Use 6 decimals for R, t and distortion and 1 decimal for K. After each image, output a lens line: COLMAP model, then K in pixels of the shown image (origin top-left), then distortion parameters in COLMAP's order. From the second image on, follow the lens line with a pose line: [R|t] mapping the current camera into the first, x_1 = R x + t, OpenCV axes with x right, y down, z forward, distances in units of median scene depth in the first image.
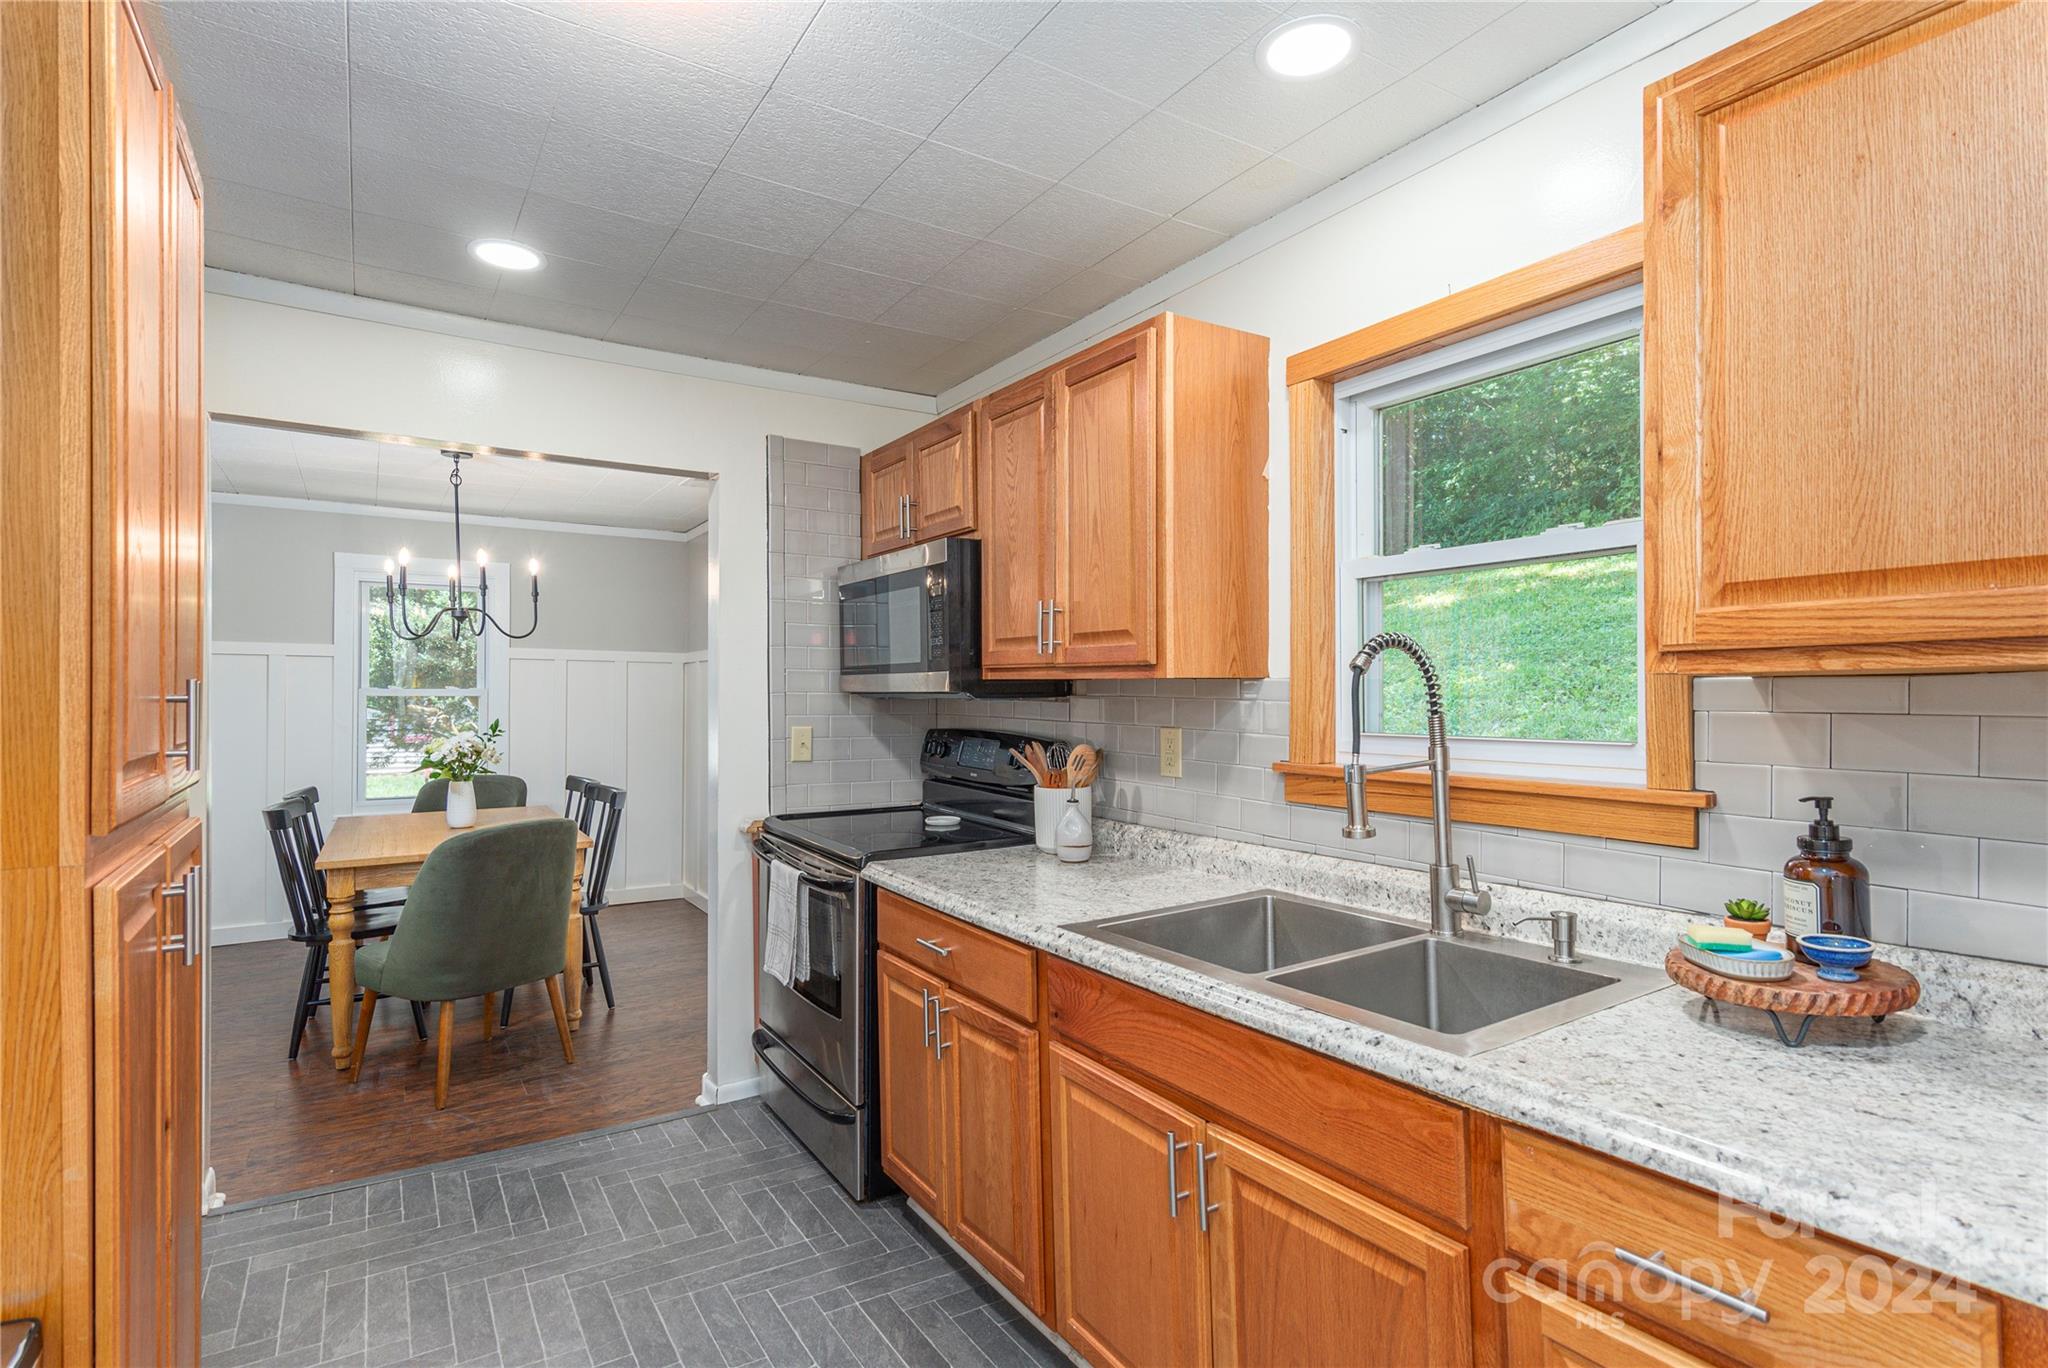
lens RADIAL K [[964.4, 0, 1033.6], [0, 964.4, 709.0], [0, 0, 1]] dist [0.000933, -0.015903]
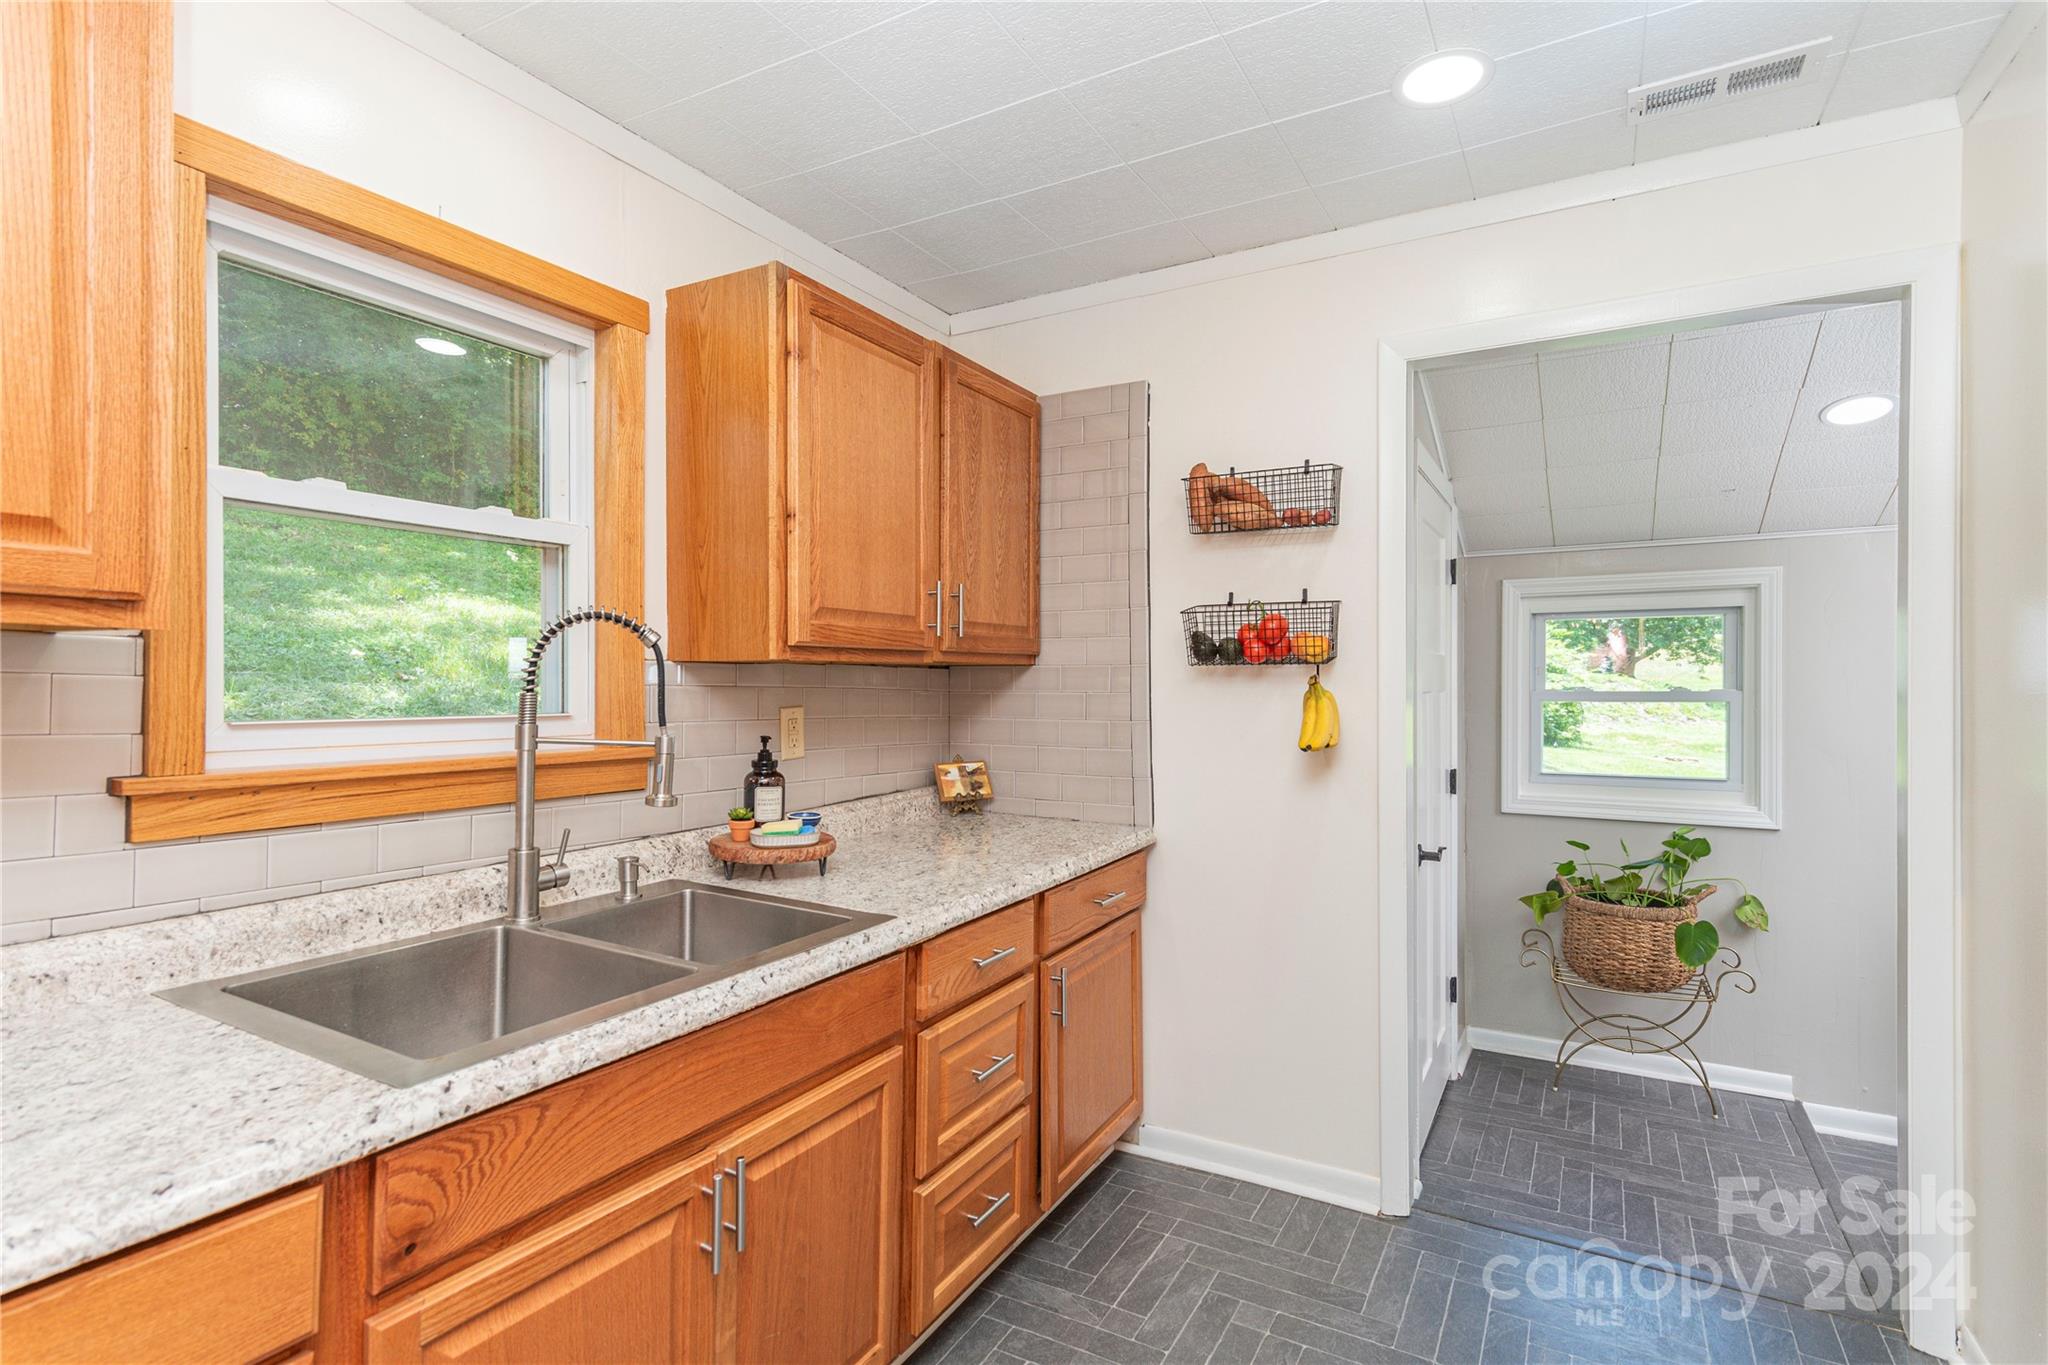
lens RADIAL K [[1001.7, 0, 1024.0], [0, 1001.7, 682.5], [0, 0, 1]] dist [0.007409, -0.000271]
pose [[-0.443491, -0.002447, 0.896275, -0.680294], [0.004264, 0.999979, 0.004840, -0.004996], [-0.896268, 0.005968, -0.443472, 0.999251]]
